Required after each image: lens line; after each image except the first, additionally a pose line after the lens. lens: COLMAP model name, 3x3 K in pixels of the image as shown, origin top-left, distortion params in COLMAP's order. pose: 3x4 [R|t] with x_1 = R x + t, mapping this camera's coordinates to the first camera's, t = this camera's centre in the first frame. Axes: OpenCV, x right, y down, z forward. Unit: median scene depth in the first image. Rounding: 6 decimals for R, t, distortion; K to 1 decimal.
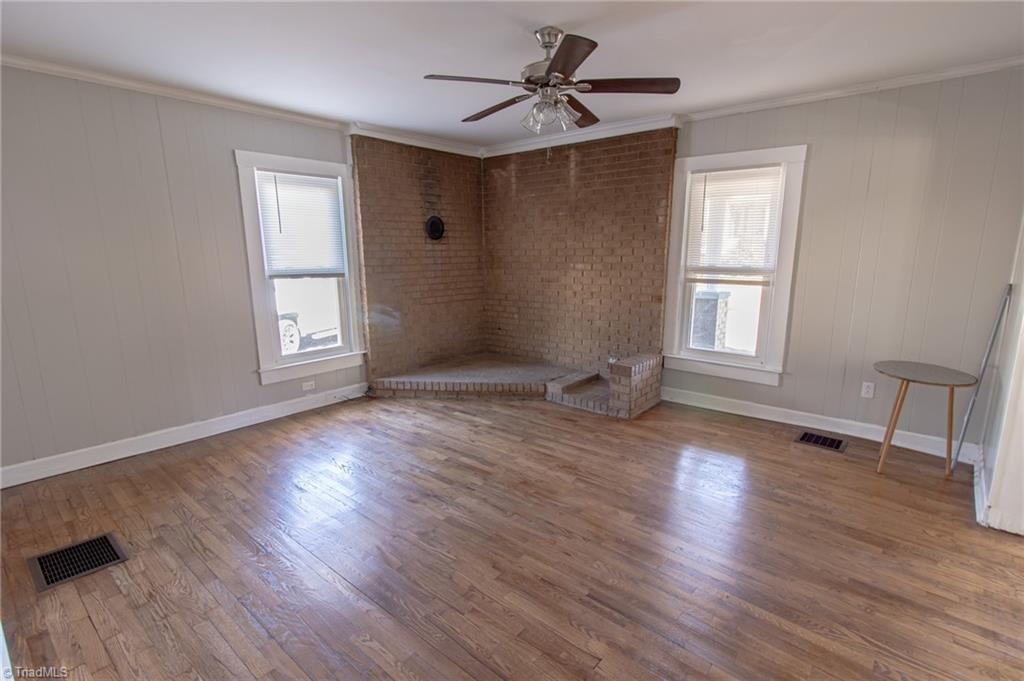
lens RADIAL K [[492.9, 0, 513.9], [0, 492.9, 349.0], [0, 0, 1]] dist [0.004312, 0.000530]
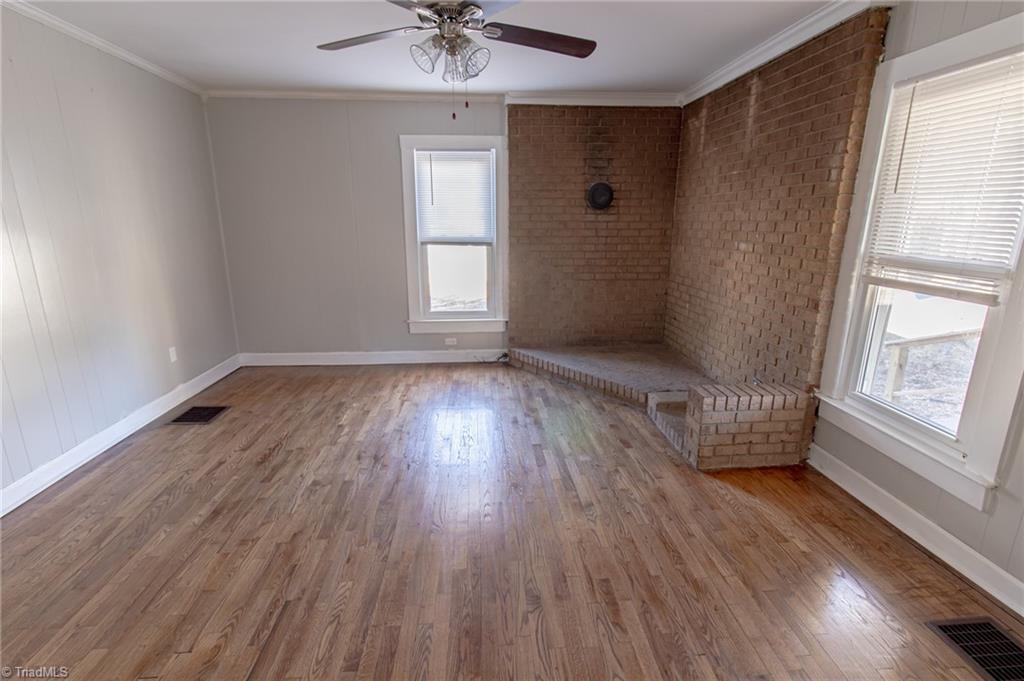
lens RADIAL K [[492.9, 0, 513.9], [0, 492.9, 349.0], [0, 0, 1]] dist [0.004312, 0.000530]
pose [[0.702387, 0.189803, -0.686023, 0.444056], [-0.146511, 0.981706, 0.121605, -0.064460], [0.696554, 0.015096, 0.717346, 0.275822]]
